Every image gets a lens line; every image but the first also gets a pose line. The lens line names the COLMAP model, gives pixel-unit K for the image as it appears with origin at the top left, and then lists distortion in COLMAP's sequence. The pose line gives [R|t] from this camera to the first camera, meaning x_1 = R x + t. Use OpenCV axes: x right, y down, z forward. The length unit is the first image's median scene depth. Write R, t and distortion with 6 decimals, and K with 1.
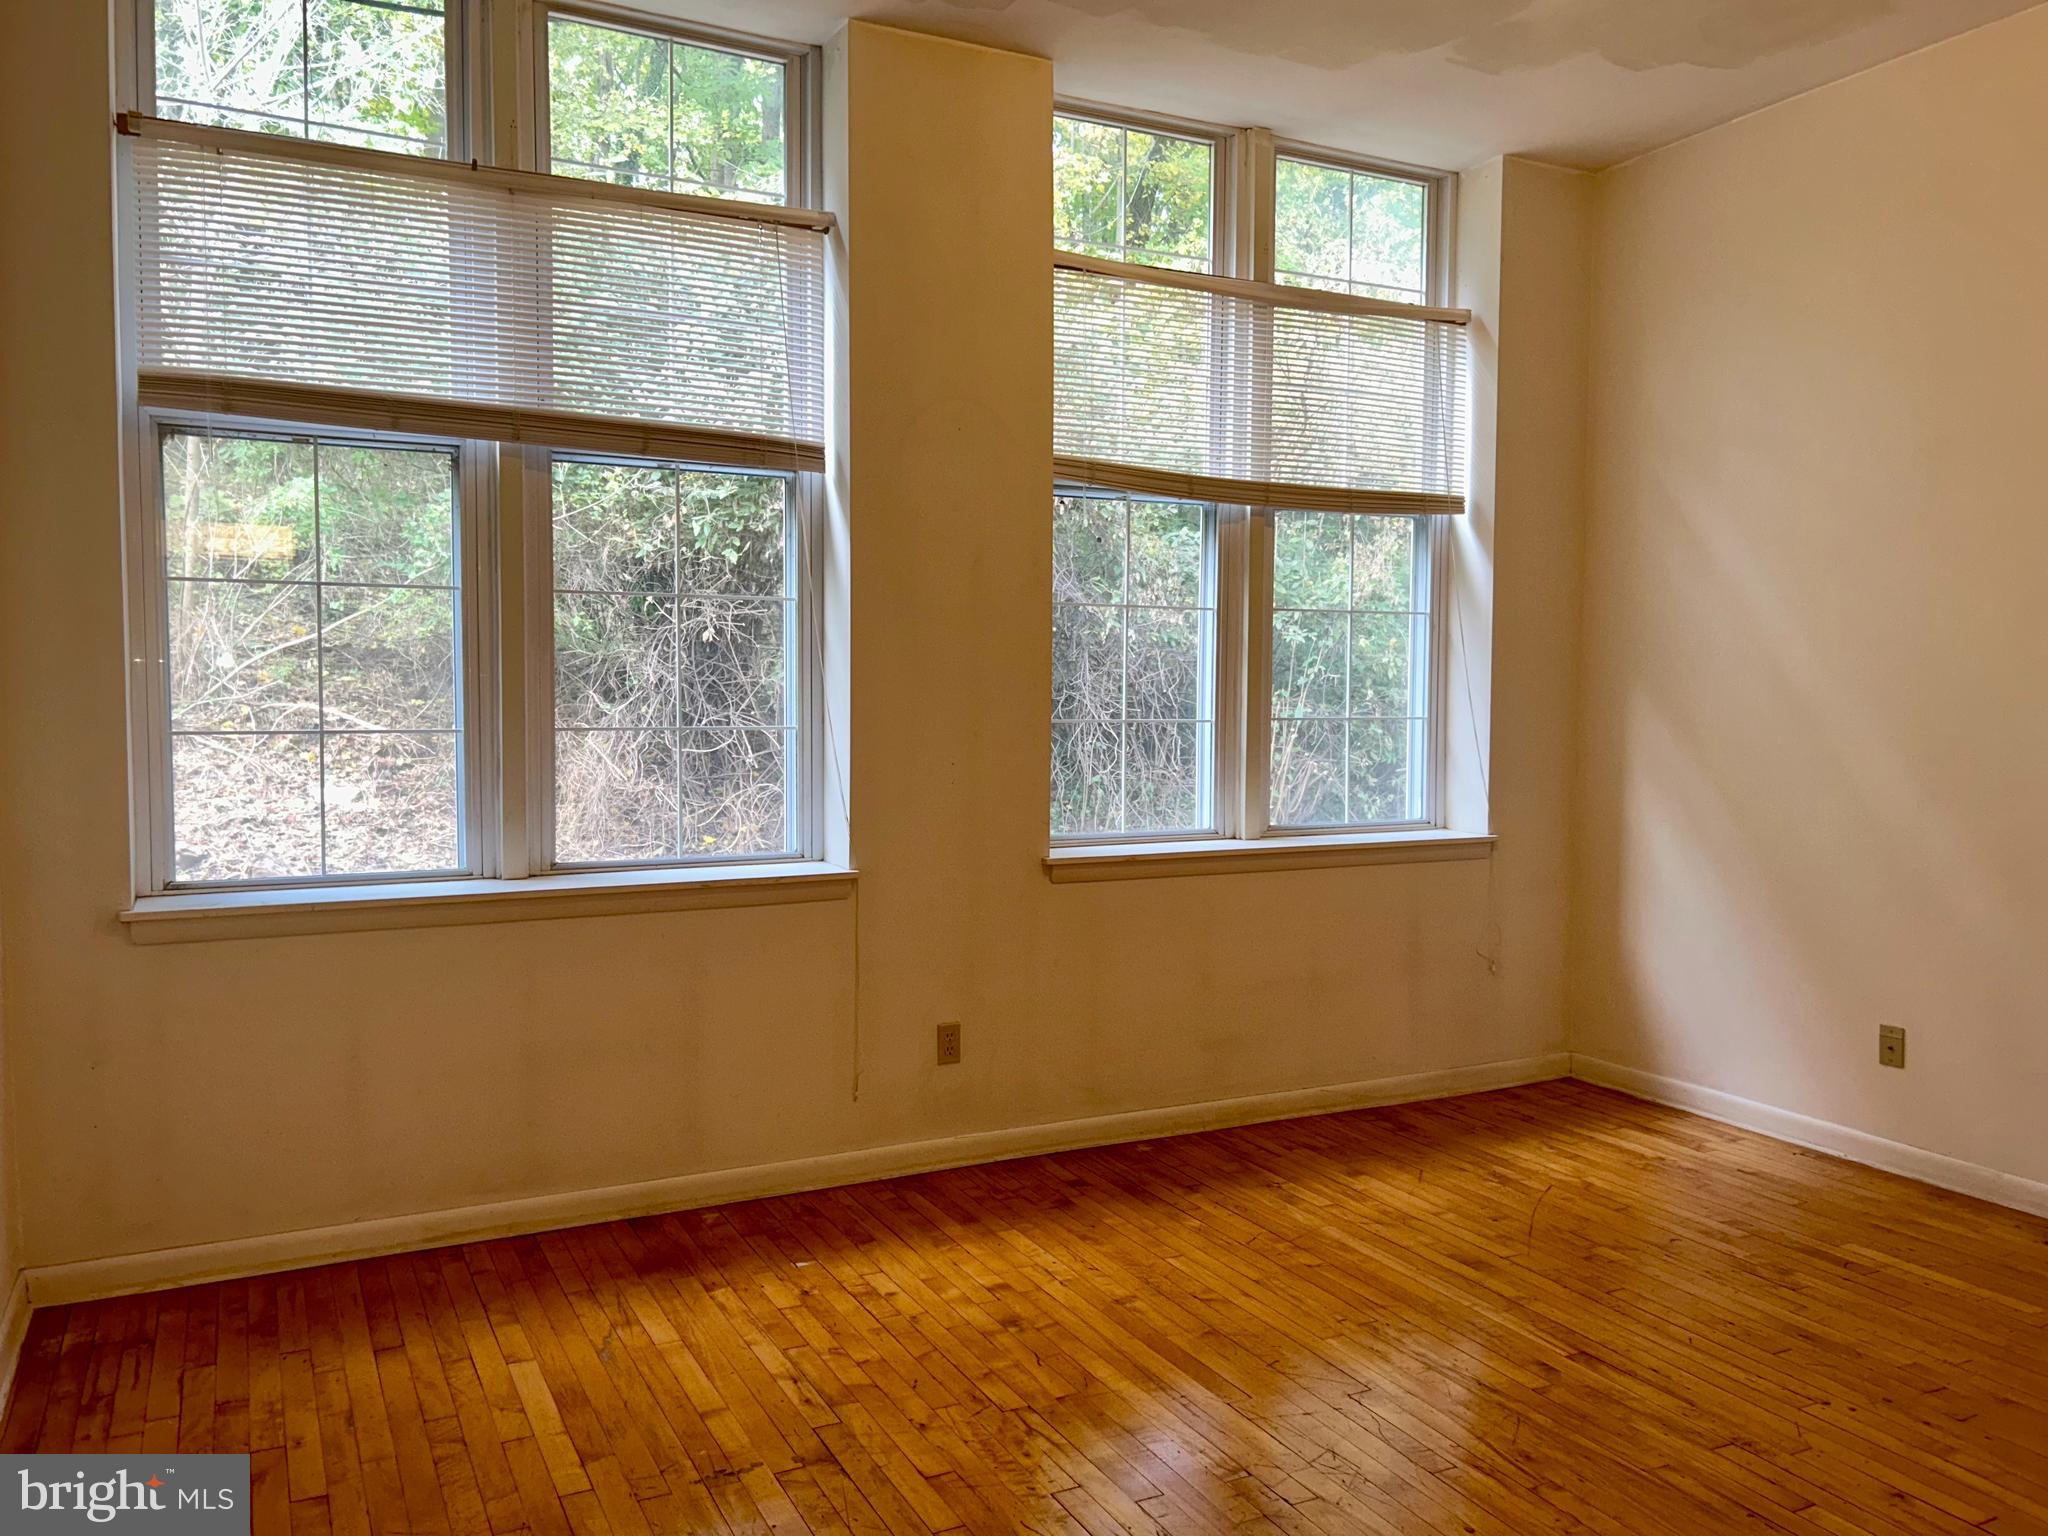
lens RADIAL K [[1547.6, 0, 1024.0], [0, 1547.6, 768.0], [0, 0, 1]] dist [0.056749, -0.067398]
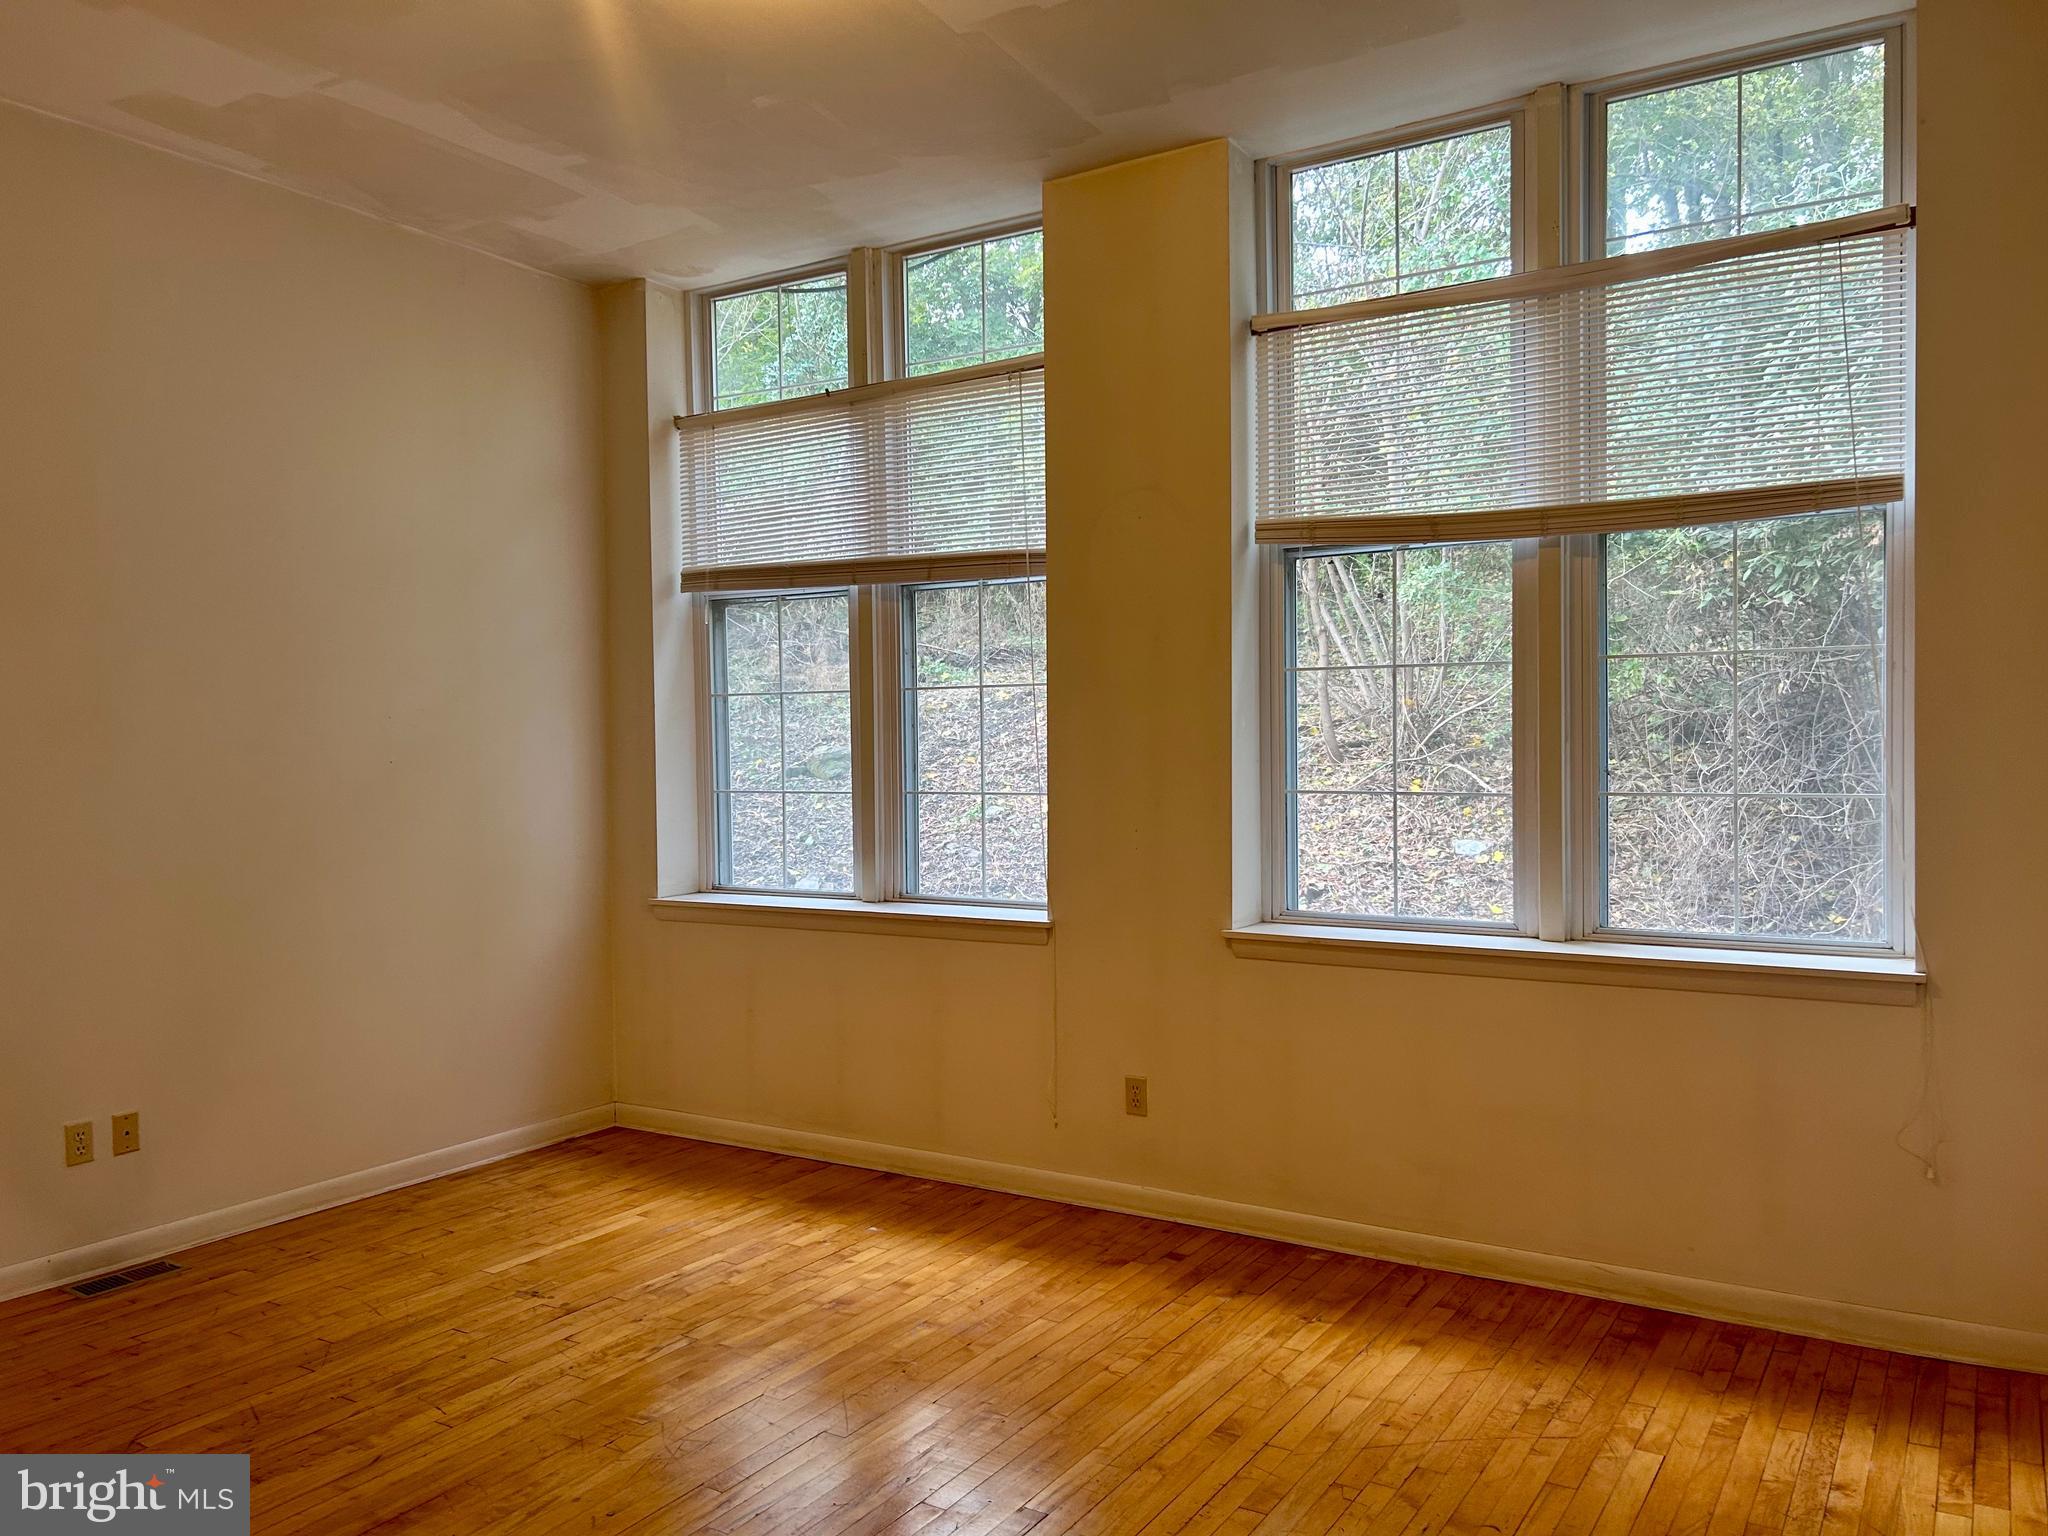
lens RADIAL K [[1547.6, 0, 1024.0], [0, 1547.6, 768.0], [0, 0, 1]] dist [0.056749, -0.067398]
pose [[0.517735, 0.003924, -0.855532, 0.870800], [-0.035153, 0.999243, -0.016690, -0.027300], [0.854818, 0.038716, 0.517481, 0.401541]]
